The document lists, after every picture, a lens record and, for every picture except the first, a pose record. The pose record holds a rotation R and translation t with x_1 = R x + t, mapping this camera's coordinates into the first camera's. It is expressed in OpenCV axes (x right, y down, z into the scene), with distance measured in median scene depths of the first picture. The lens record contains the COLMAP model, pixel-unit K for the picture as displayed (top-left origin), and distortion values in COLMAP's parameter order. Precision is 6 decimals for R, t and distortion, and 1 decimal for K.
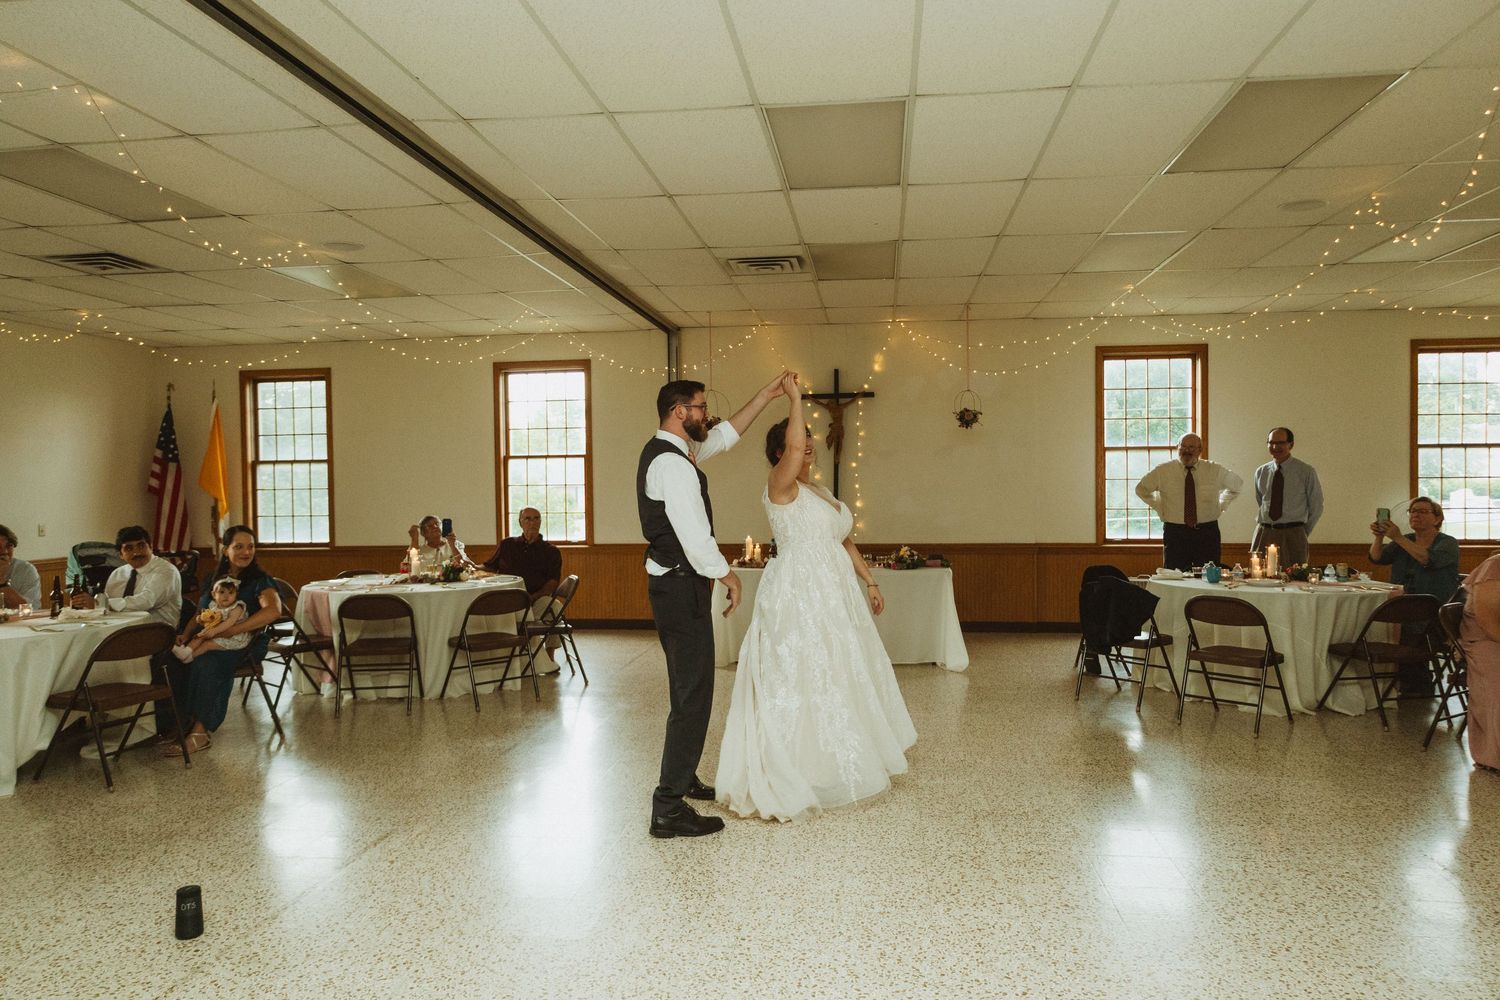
lens RADIAL K [[1031.3, 0, 746.7], [0, 1031.3, 503.7], [0, 0, 1]] dist [-0.019391, 0.027346]
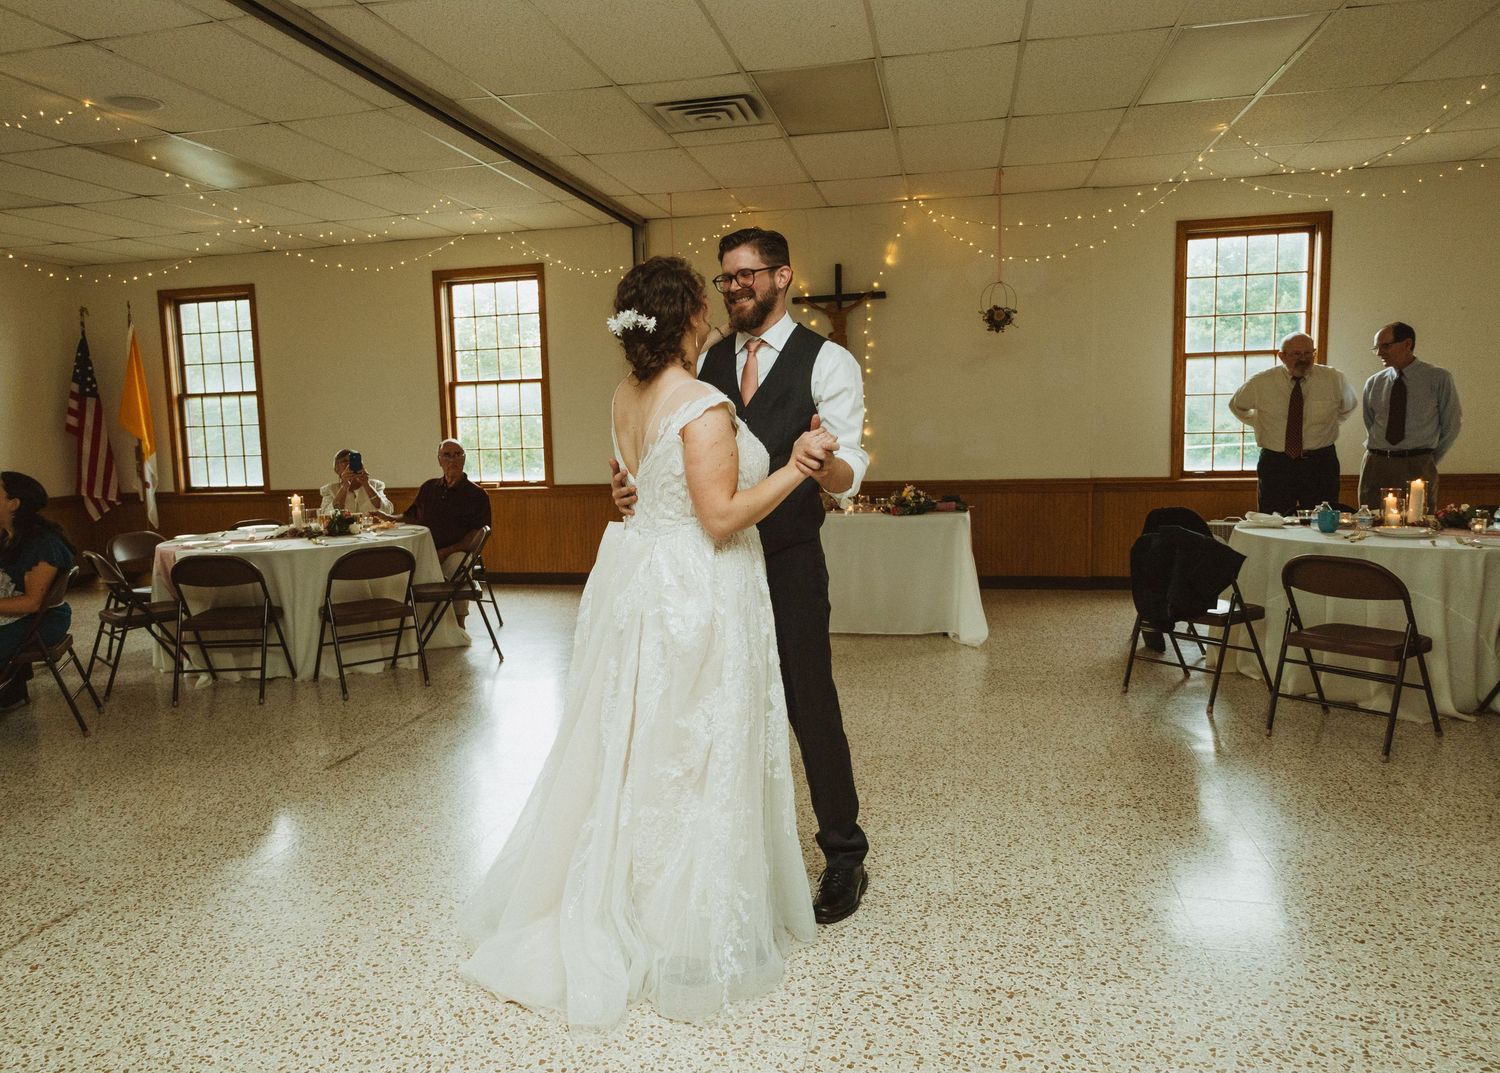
lens RADIAL K [[1074.6, 0, 689.0], [0, 1074.6, 535.7], [0, 0, 1]] dist [0.006216, -0.000645]
pose [[0.993885, -0.005835, -0.110268, 0.086276], [0.016007, 0.995668, 0.091589, 0.002518], [0.109256, -0.092794, 0.989673, 0.190547]]
